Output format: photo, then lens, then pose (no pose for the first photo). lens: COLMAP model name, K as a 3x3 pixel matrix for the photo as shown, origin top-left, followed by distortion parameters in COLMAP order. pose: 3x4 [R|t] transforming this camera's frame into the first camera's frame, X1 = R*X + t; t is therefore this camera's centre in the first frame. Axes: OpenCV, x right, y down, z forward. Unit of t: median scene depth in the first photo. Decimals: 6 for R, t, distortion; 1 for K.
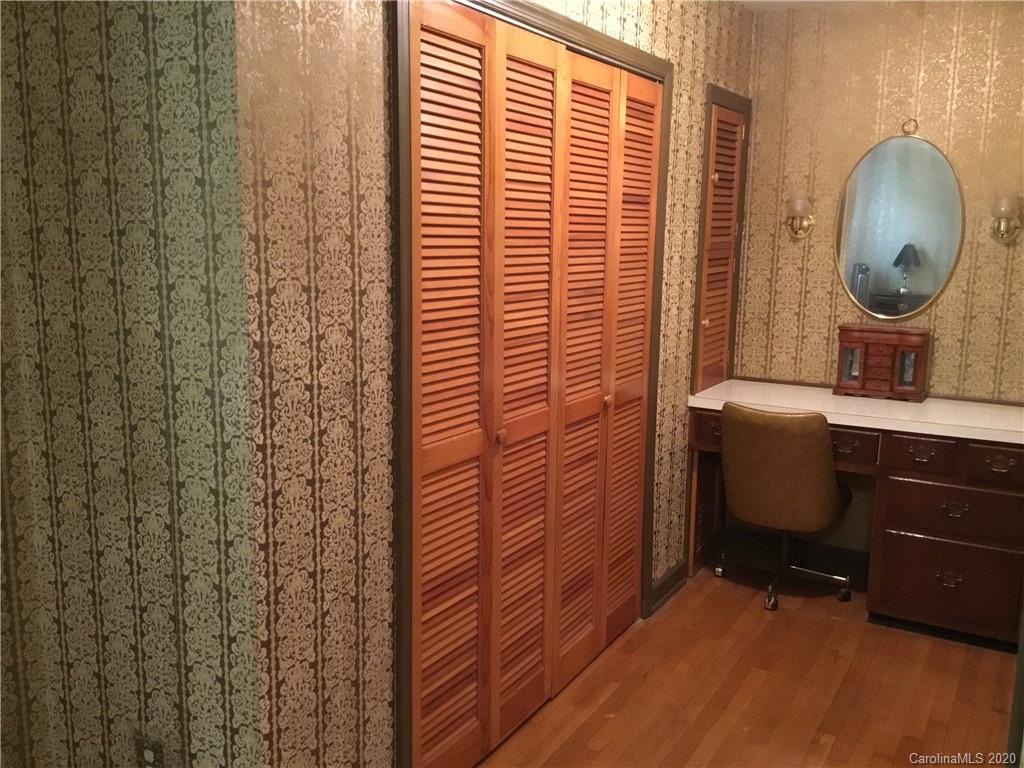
lens RADIAL K [[925.5, 0, 512.0], [0, 925.5, 384.0], [0, 0, 1]] dist [0.075480, -0.238861]
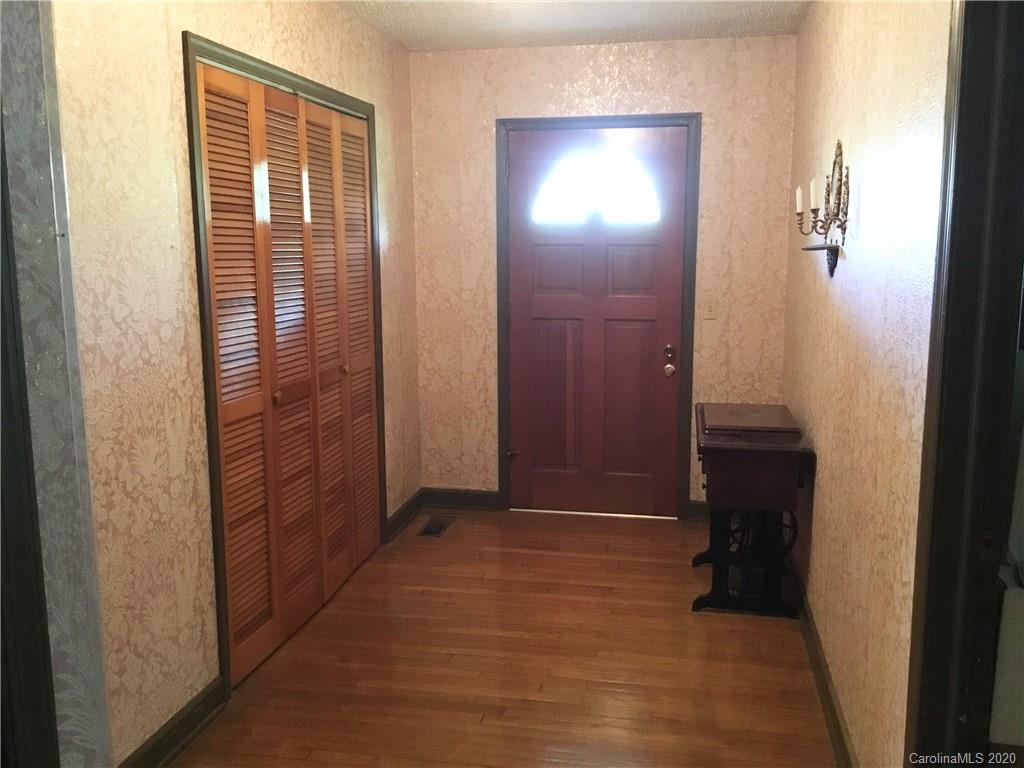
lens RADIAL K [[925.5, 0, 512.0], [0, 925.5, 384.0], [0, 0, 1]] dist [0.075480, -0.238861]
pose [[0.935438, -0.072629, 0.345949, -0.120240], [0.077953, 0.996956, -0.001479, 0.054047], [-0.344789, 0.028352, 0.938252, -0.259188]]
